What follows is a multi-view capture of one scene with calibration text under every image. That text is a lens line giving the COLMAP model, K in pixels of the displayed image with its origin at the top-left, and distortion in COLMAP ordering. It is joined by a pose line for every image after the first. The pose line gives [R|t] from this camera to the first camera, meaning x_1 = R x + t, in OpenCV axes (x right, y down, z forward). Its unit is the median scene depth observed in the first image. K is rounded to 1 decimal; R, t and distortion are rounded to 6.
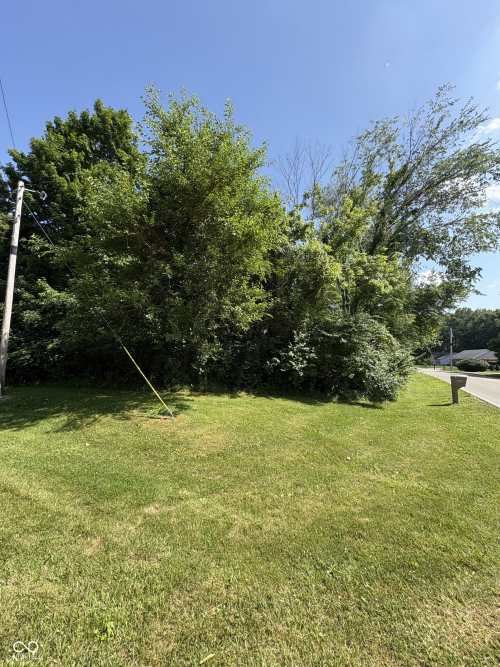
lens RADIAL K [[266.1, 0, 250.0], [0, 266.1, 333.5], [0, 0, 1]] dist [-0.000294, -0.000425]
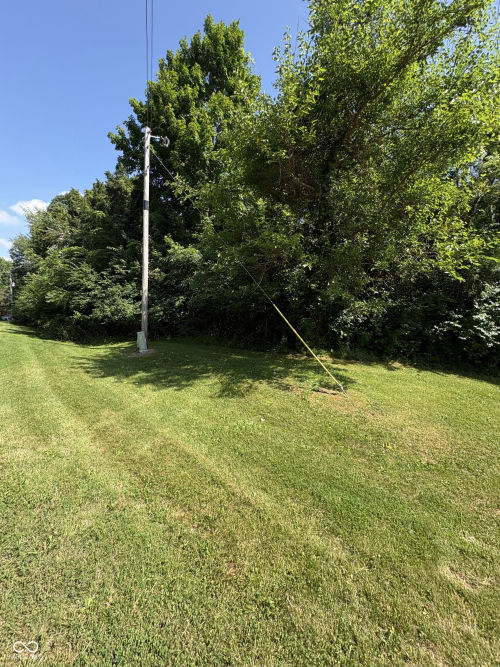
lens RADIAL K [[266.1, 0, 250.0], [0, 266.1, 333.5], [0, 0, 1]] dist [-0.000294, -0.000425]
pose [[0.953256, 0.042303, -0.299187, -0.182343], [0.003995, 0.988300, 0.152467, 0.007842], [0.302136, -0.146535, 0.941935, 0.103341]]
